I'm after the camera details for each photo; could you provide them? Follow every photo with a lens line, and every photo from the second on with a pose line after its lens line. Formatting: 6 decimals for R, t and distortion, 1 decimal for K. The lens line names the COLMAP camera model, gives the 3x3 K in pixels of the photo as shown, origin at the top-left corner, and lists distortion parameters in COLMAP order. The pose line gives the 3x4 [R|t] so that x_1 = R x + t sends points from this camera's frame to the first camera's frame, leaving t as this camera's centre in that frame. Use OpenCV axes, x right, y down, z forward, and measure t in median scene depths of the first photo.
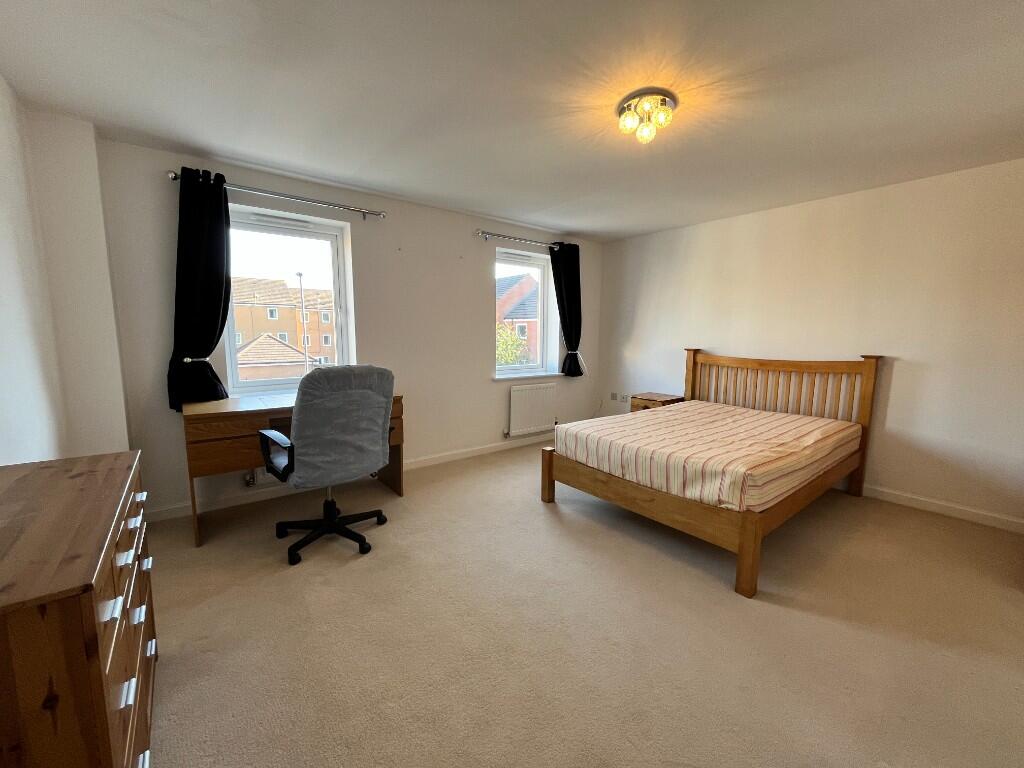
lens RADIAL K [[413.3, 0, 512.5], [0, 413.3, 384.4], [0, 0, 1]] dist [-0.000515, -0.000022]
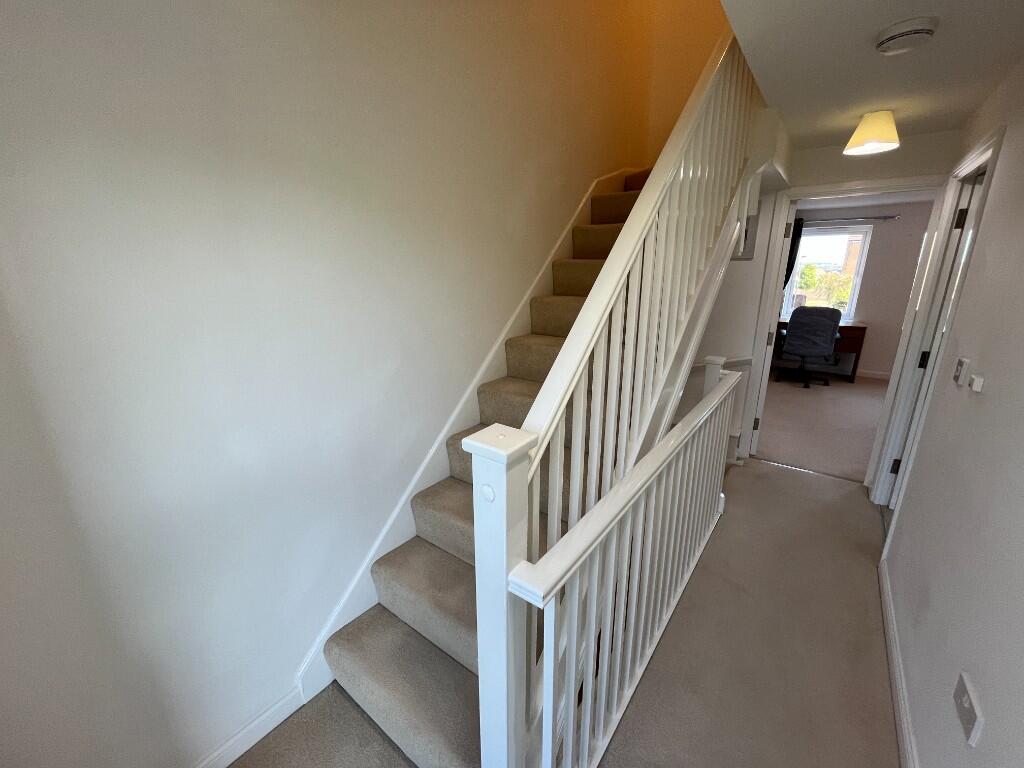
lens RADIAL K [[413.3, 0, 513.5], [0, 413.3, 382.2], [0, 0, 1]] dist [-0.000515, -0.000022]
pose [[0.250519, 0.252522, -0.934598, 1.443861], [-0.113423, 0.966390, 0.230709, 0.025463], [0.961445, 0.048208, 0.270741, -1.257891]]
